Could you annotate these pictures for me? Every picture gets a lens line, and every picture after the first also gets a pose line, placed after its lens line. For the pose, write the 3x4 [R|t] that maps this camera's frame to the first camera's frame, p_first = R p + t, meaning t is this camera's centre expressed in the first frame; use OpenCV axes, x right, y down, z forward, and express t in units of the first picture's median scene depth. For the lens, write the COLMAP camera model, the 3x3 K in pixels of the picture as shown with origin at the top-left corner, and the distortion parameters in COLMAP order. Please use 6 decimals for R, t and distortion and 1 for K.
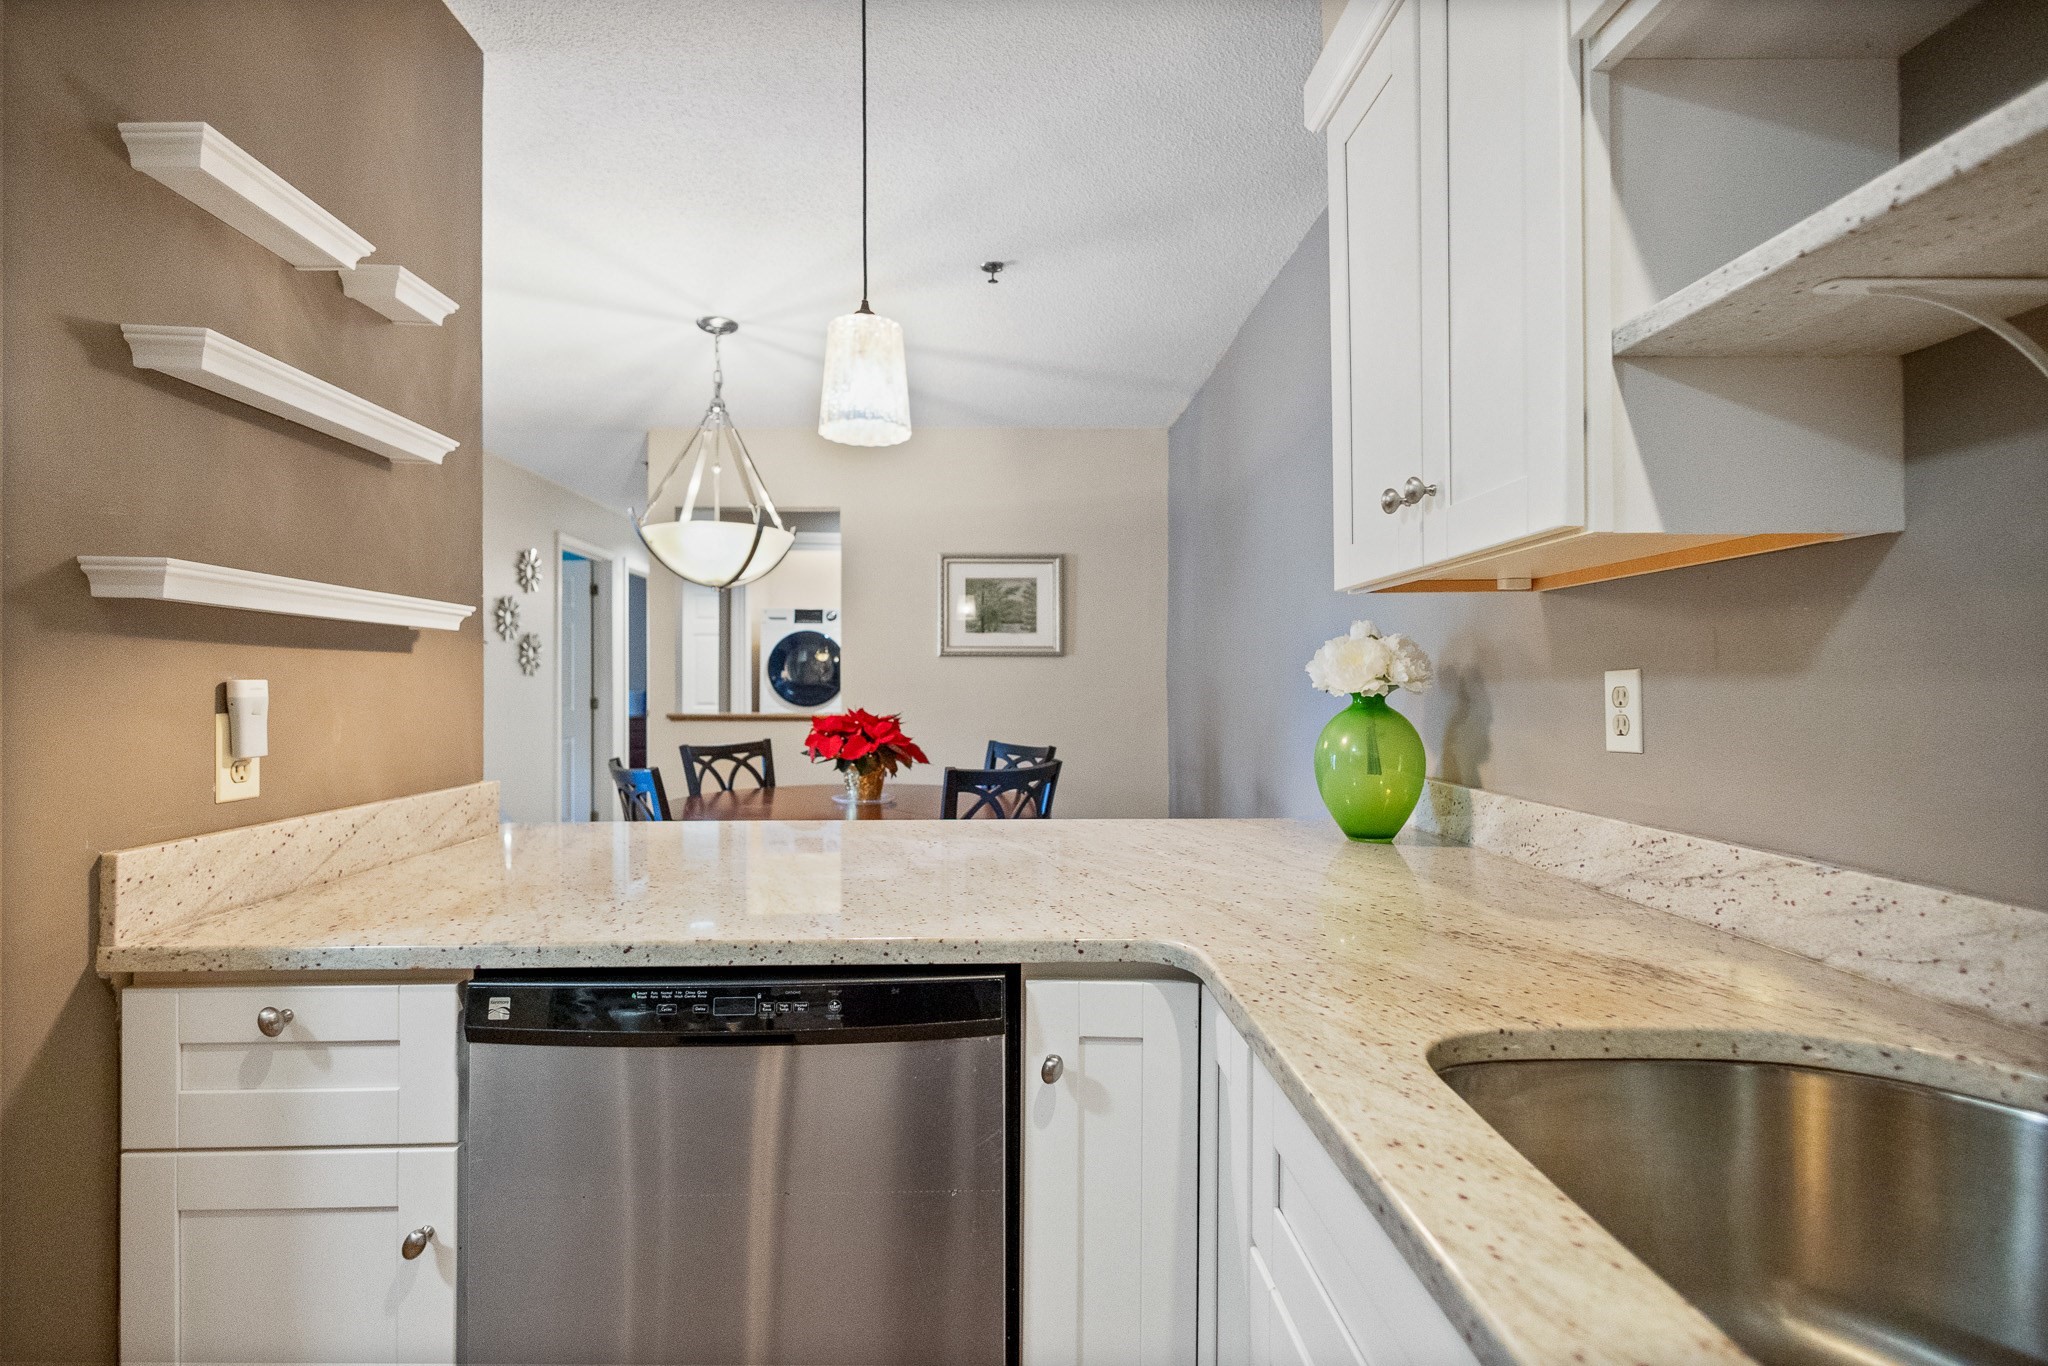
lens RADIAL K [[953.7, 0, 992.8], [0, 953.7, 686.7], [0, 0, 1]] dist [0.003197, -0.000438]
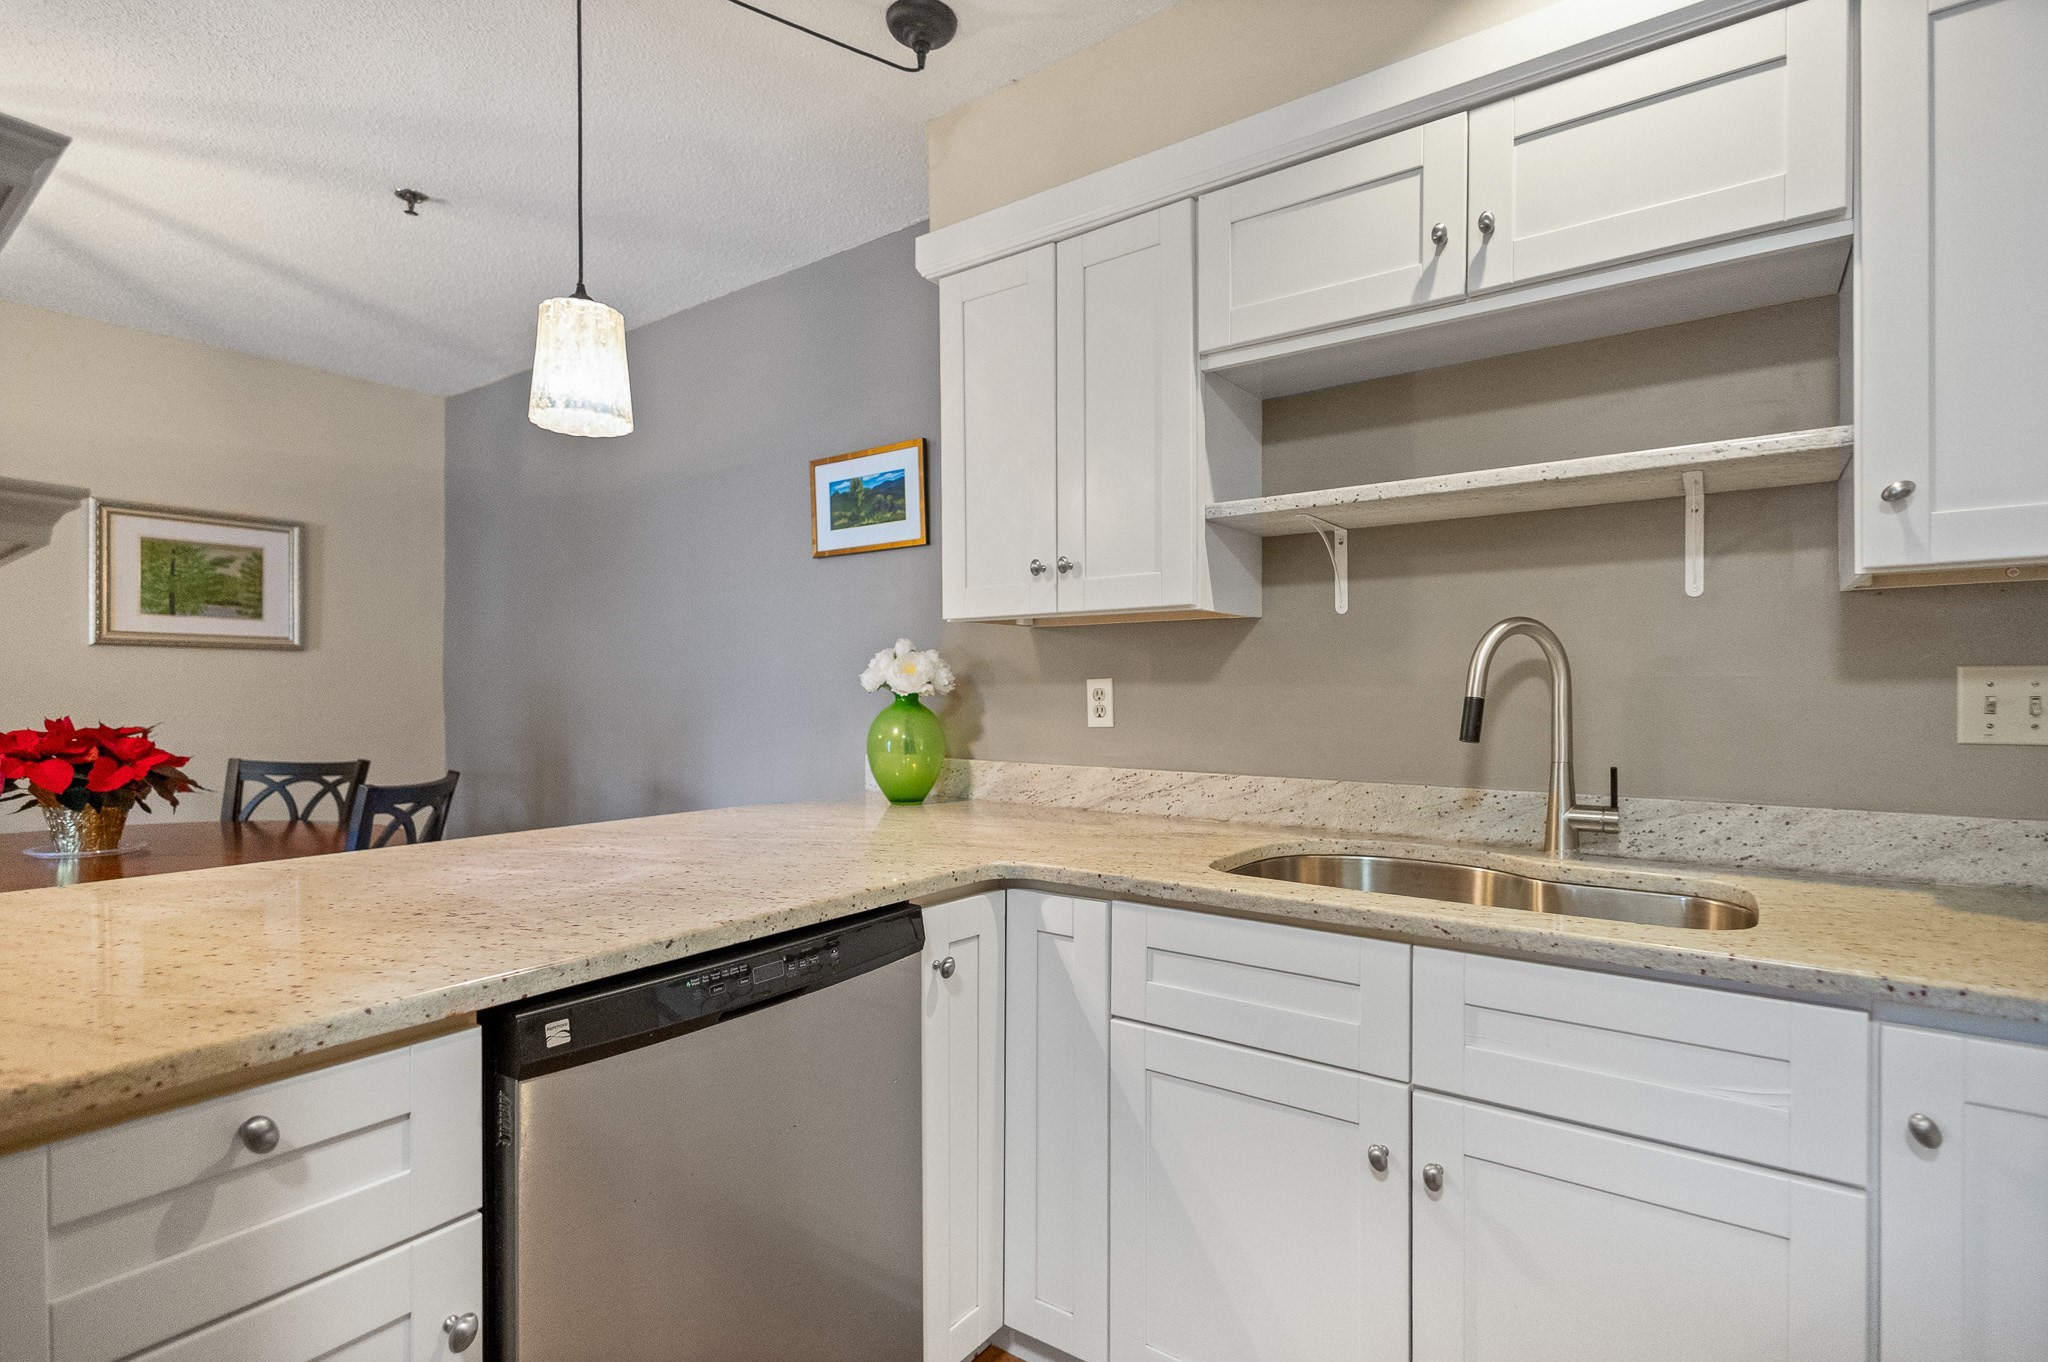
lens RADIAL K [[988.2, 0, 1037.6], [0, 988.2, 700.1], [0, 0, 1]] dist [-0.000391, -0.000037]
pose [[0.593161, -0.007270, 0.805051, -0.818476], [-0.000891, 0.999953, 0.009687, 0.003590], [-0.805084, -0.006463, 0.593126, 0.047720]]
